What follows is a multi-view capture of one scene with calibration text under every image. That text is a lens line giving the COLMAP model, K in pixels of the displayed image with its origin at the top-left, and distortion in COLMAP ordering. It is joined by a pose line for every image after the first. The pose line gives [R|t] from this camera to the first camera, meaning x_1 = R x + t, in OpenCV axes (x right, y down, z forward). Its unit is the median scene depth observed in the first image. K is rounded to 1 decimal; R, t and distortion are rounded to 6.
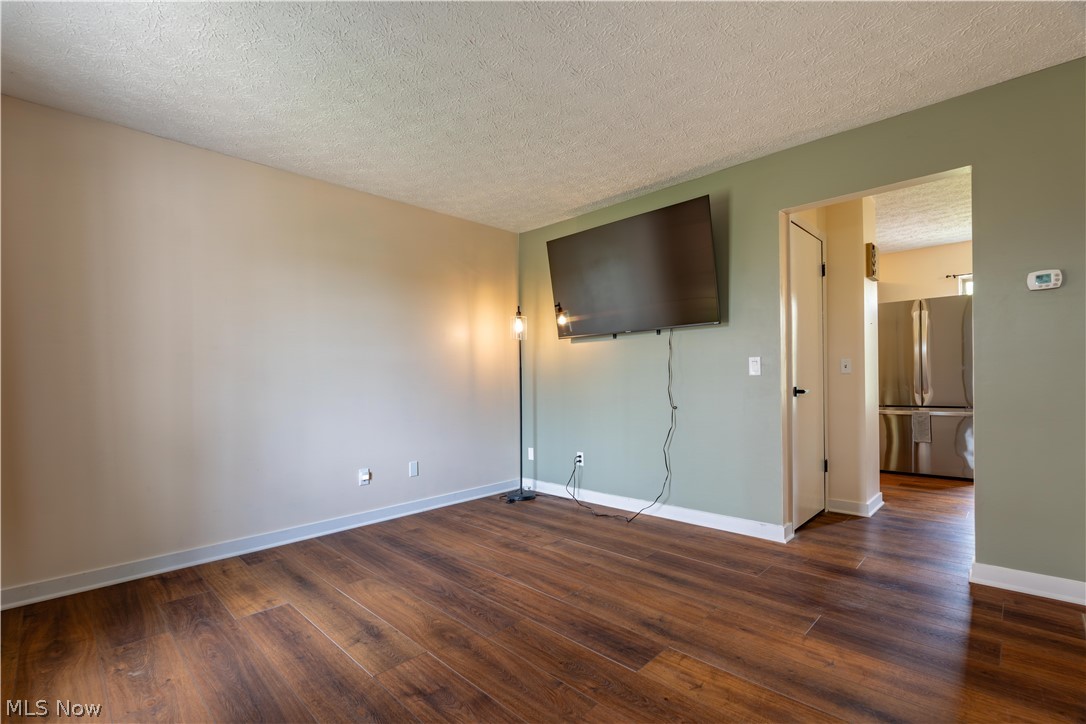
lens RADIAL K [[483.5, 0, 539.4], [0, 483.5, 375.5], [0, 0, 1]] dist [-0.003142, -0.000217]
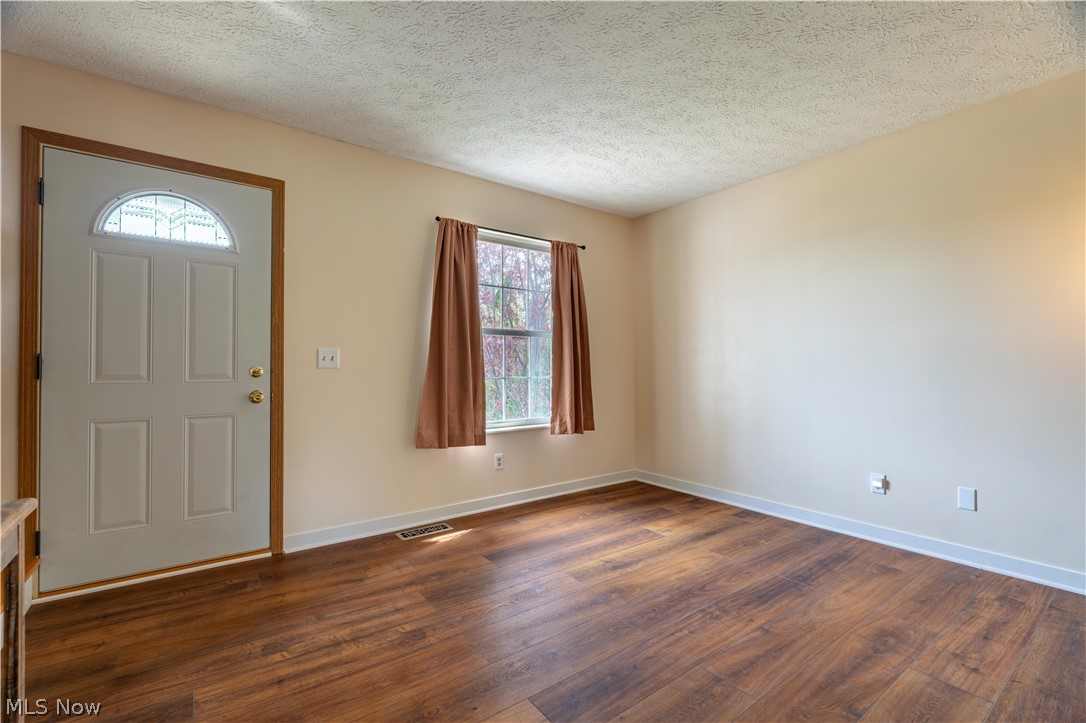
lens RADIAL K [[469.5, 0, 541.1], [0, 469.5, 362.6], [0, 0, 1]] dist [-0.010121, 0.000072]
pose [[-0.151029, 0.008380, -0.988494, 0.691156], [0.007698, 0.999944, 0.007301, -0.006414], [0.988499, -0.006507, -0.151085, 0.766548]]
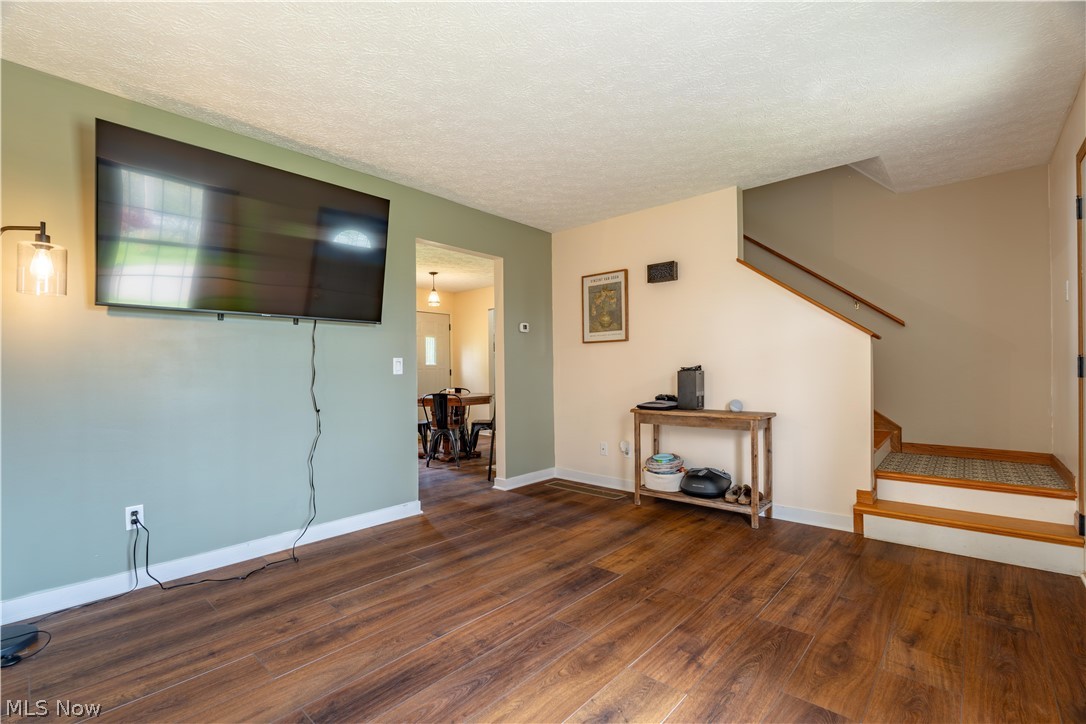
lens RADIAL K [[489.2, 0, 537.7], [0, 489.2, 363.6], [0, 0, 1]] dist [-0.005237, 0.000732]
pose [[-0.046328, 0.033949, 0.998349, -0.842604], [0.006018, 0.999414, -0.033706, 0.018142], [-0.998908, 0.004447, -0.046505, 0.873453]]
